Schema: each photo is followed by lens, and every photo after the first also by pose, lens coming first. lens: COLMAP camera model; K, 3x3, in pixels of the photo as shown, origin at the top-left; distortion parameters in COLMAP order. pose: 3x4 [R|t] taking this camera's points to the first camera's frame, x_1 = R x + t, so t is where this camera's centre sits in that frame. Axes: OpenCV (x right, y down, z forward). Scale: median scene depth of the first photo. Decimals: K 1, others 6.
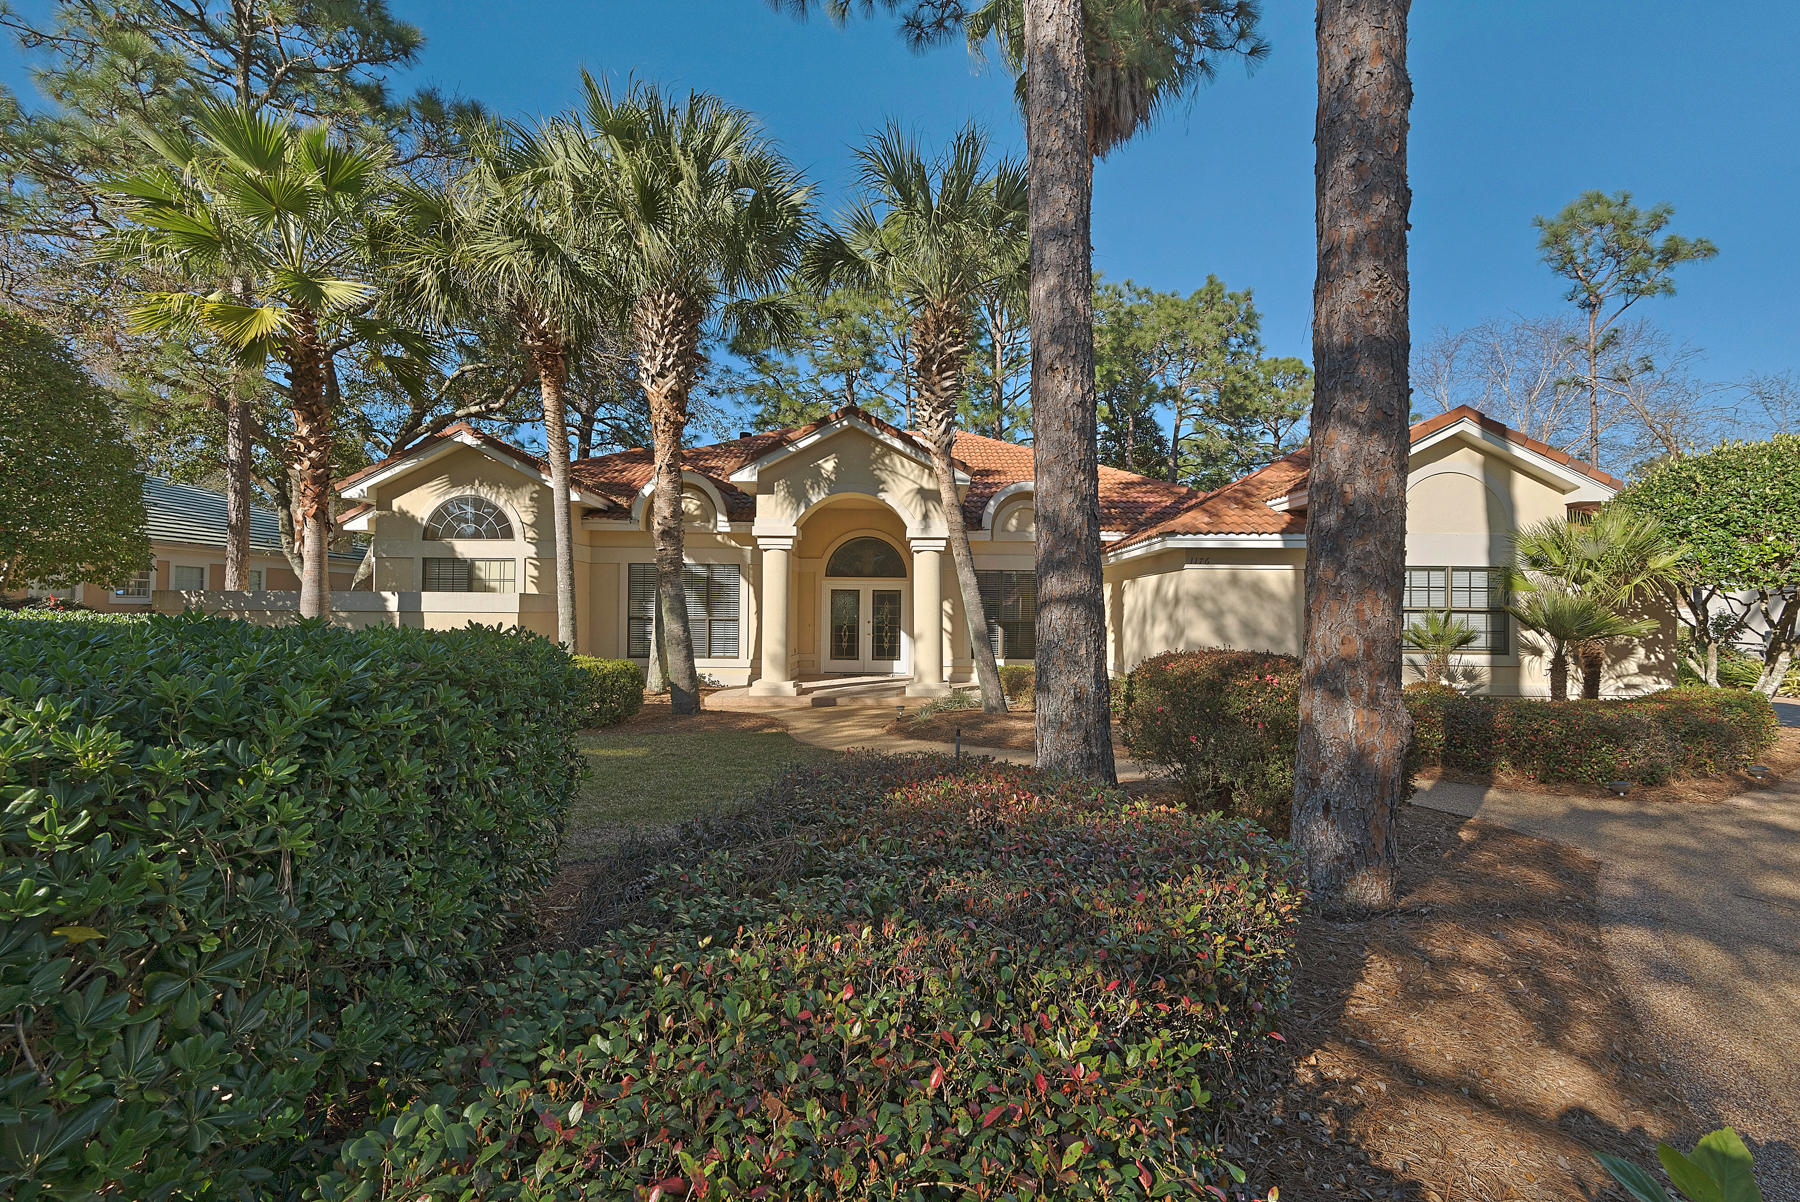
lens RADIAL K [[814.1, 0, 893.5], [0, 814.1, 597.4], [0, 0, 1]] dist [-0.002590, -0.000237]
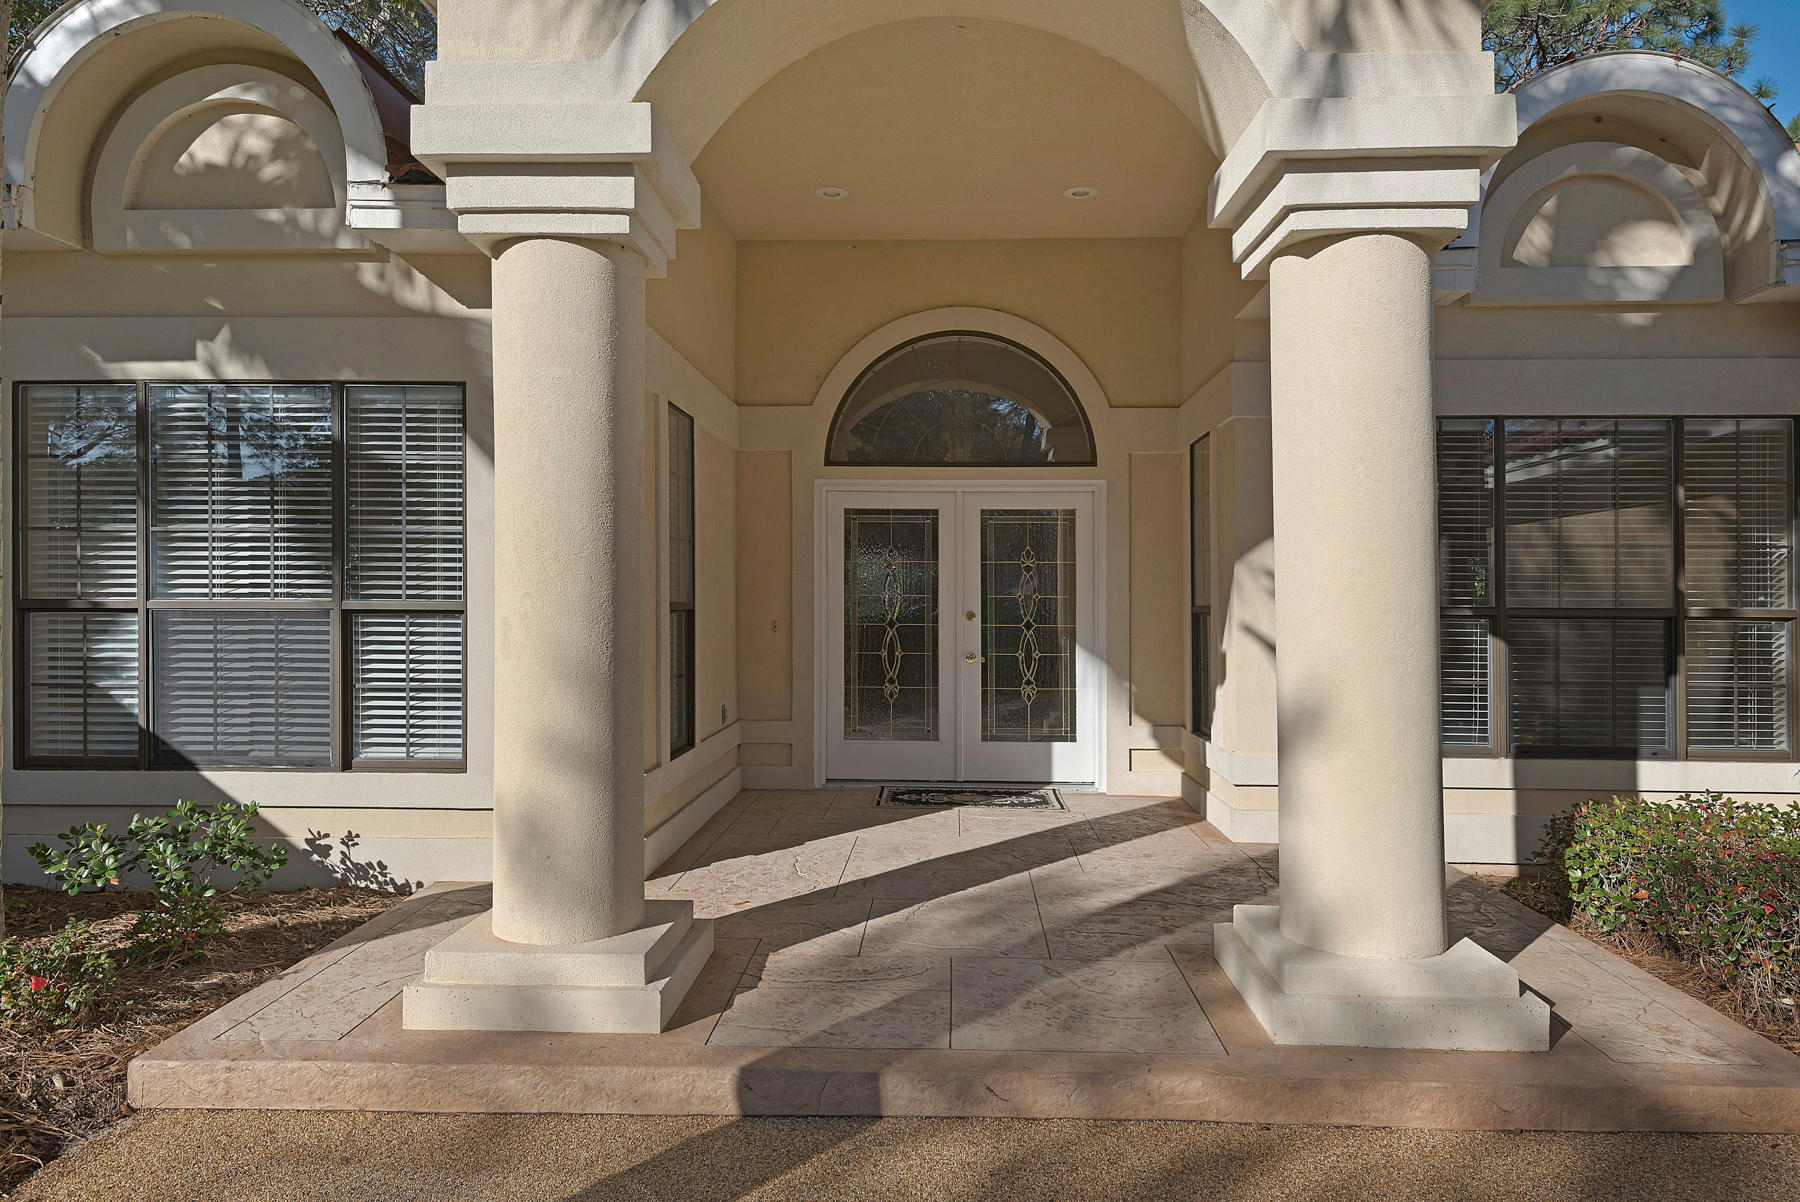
lens RADIAL K [[1244.6, 0, 903.1], [0, 1244.6, 596.7], [0, 0, 1]] dist [0.002348, 0.000247]
pose [[0.999436, -0.005319, -0.033144, -0.047644], [0.006255, 0.999583, 0.028186, 0.012694], [0.032980, -0.028378, 0.999053, 0.632272]]
